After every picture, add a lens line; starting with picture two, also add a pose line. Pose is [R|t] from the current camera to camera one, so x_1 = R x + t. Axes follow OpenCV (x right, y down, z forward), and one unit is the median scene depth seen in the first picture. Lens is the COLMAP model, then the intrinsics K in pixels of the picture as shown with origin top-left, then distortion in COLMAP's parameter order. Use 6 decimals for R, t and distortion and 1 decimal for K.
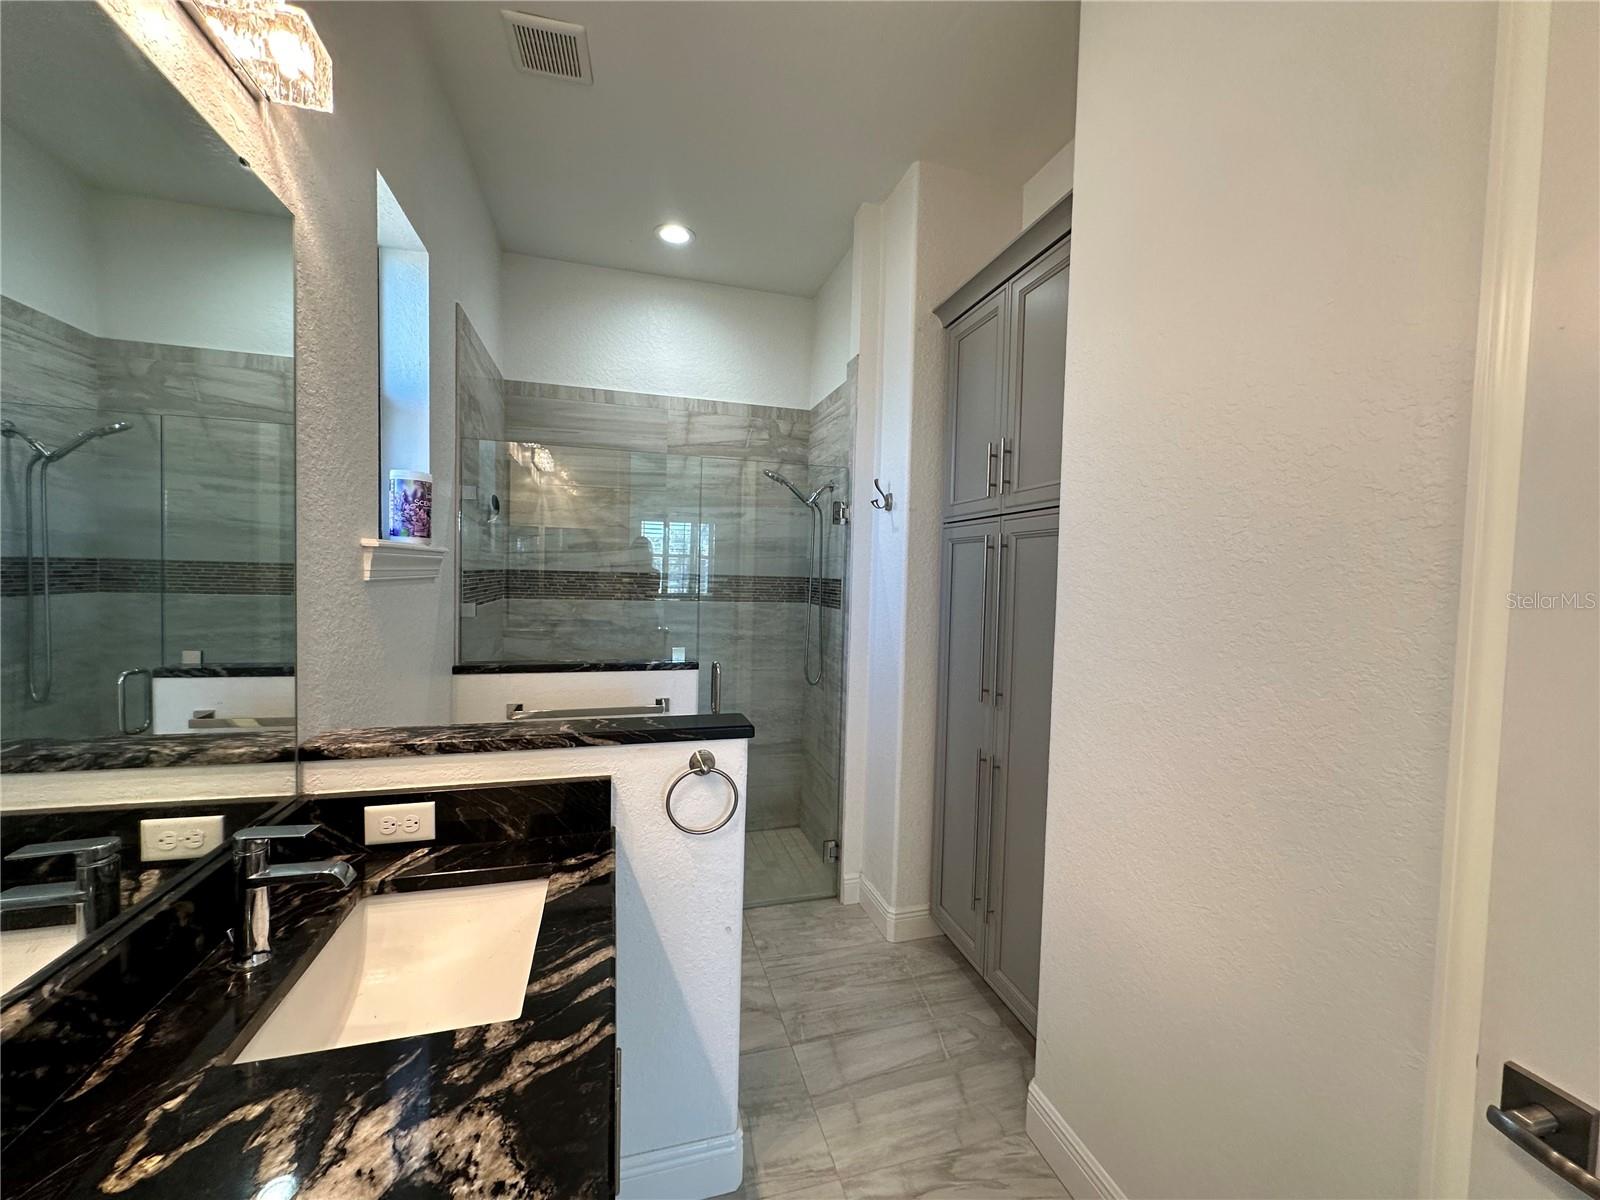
lens RADIAL K [[637.7, 0, 803.4], [0, 637.7, 600.0], [0, 0, 1]] dist [-0.000478, -0.000176]
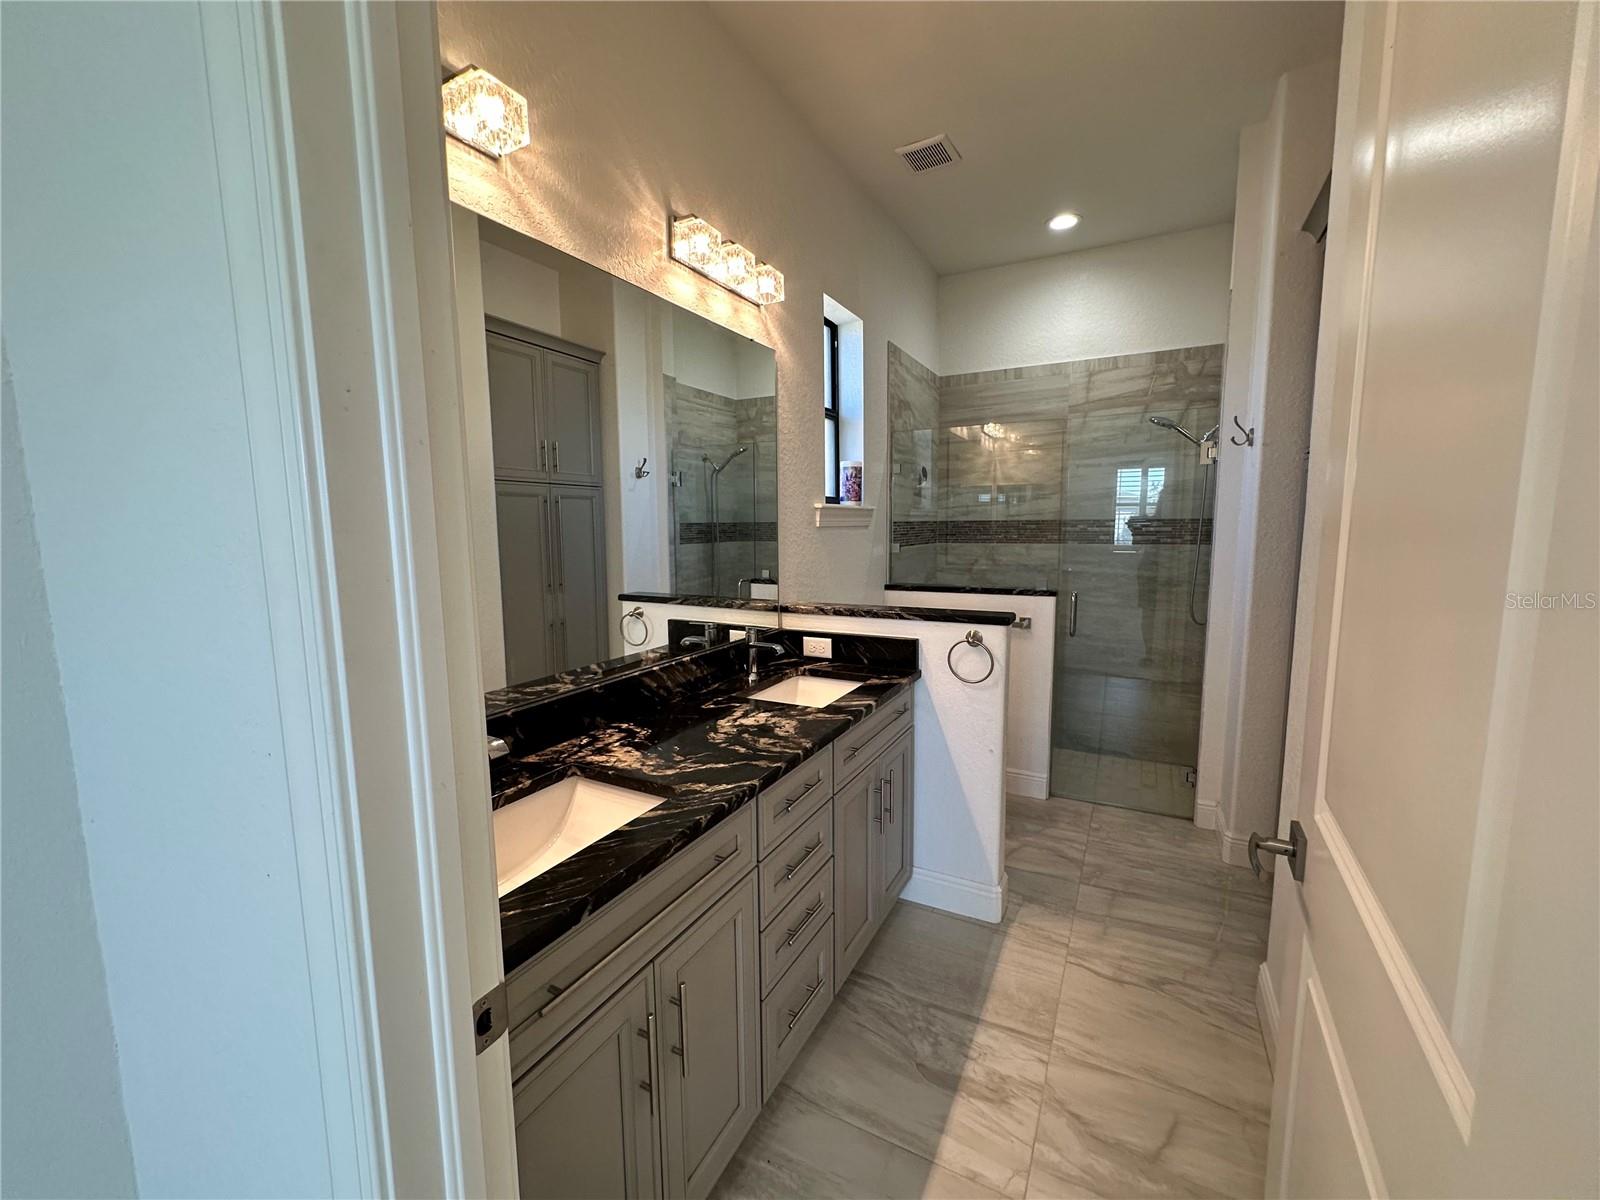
lens RADIAL K [[637.7, 0, 803.4], [0, 637.7, 600.0], [0, 0, 1]] dist [-0.000478, -0.000176]
pose [[0.720124, 0.049267, -0.692094, 0.356795], [-0.001367, 0.997575, 0.069590, 0.033190], [0.693844, -0.049167, 0.718445, -0.226881]]
